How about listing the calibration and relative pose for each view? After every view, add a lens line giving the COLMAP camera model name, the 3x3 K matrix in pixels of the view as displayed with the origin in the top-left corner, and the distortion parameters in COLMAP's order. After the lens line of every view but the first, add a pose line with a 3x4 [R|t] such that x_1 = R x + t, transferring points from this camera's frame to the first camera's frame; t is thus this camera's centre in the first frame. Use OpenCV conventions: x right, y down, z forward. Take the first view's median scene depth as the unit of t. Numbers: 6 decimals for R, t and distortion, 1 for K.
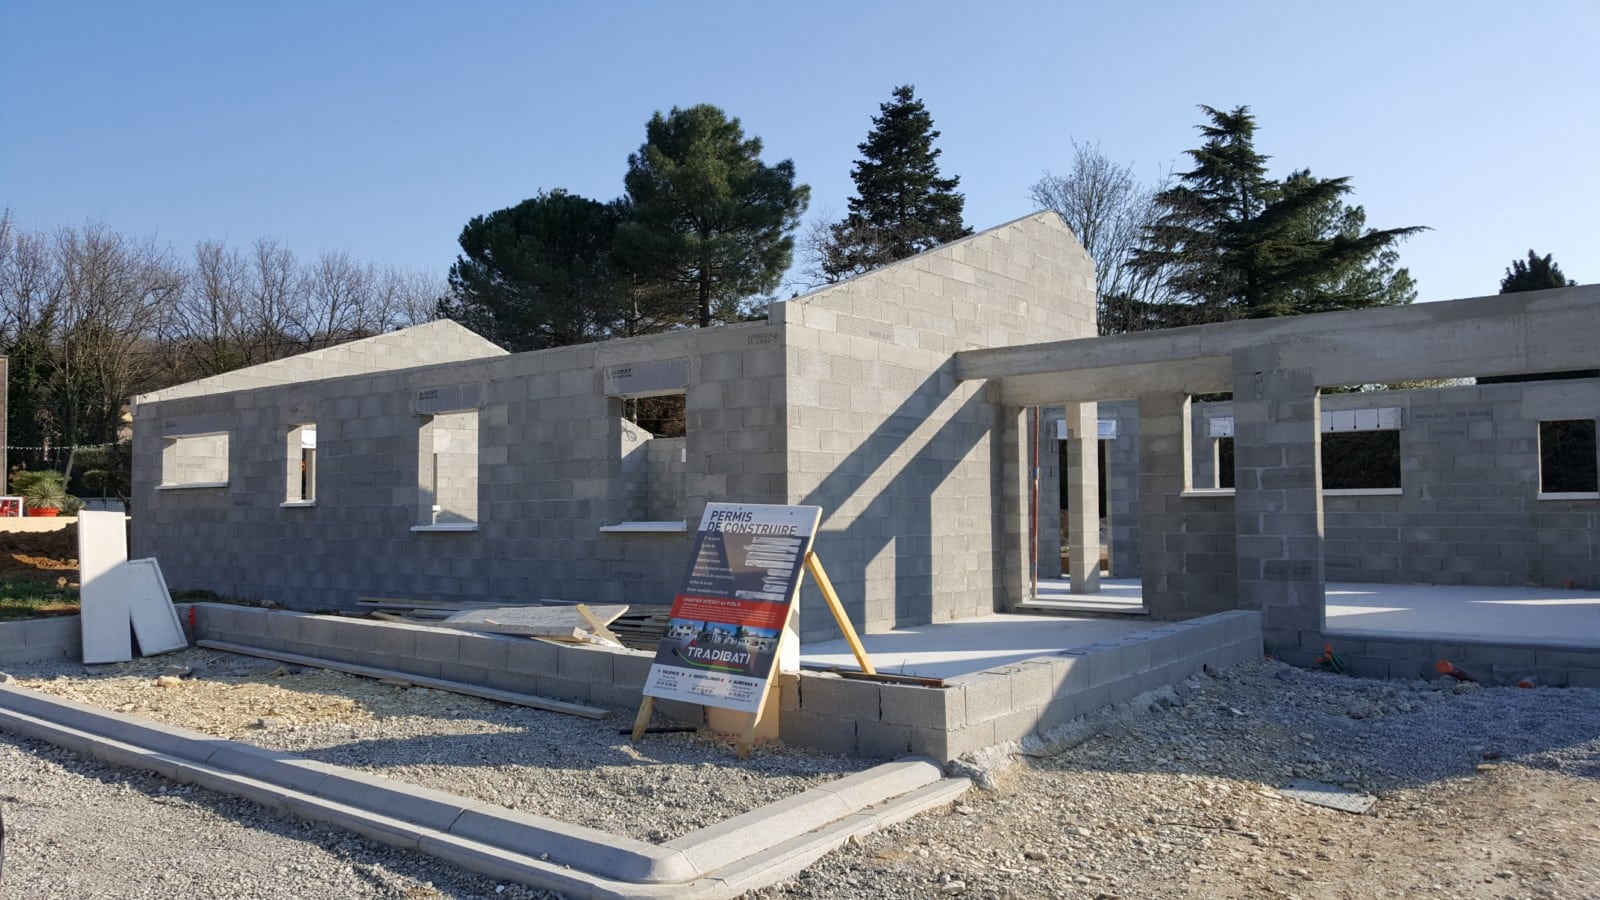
lens RADIAL K [[1239.4, 0, 664.2], [0, 1239.4, 472.6], [0, 0, 1]] dist [0.111408, -0.141917]
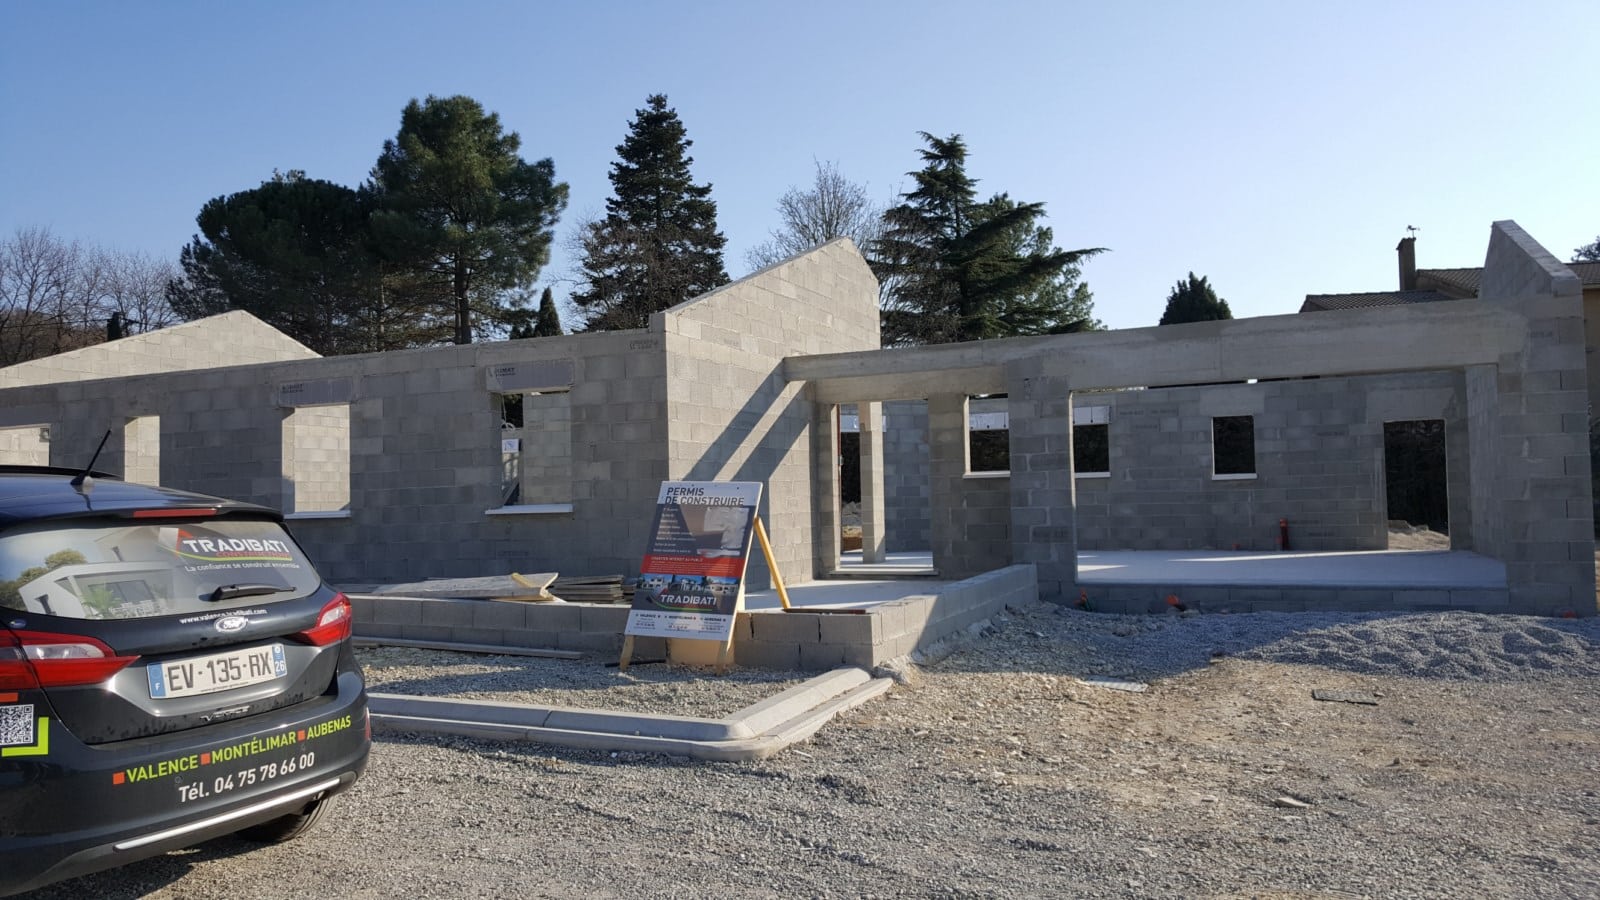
lens RADIAL K [[1239.4, 0, 706.7], [0, 1239.4, 458.8], [0, 0, 1]] dist [0.111408, -0.141917]
pose [[0.971467, -0.005124, 0.237119, -0.109053], [0.006555, 0.999965, -0.005249, 0.004390], [-0.237084, 0.006654, 0.971466, -0.109563]]
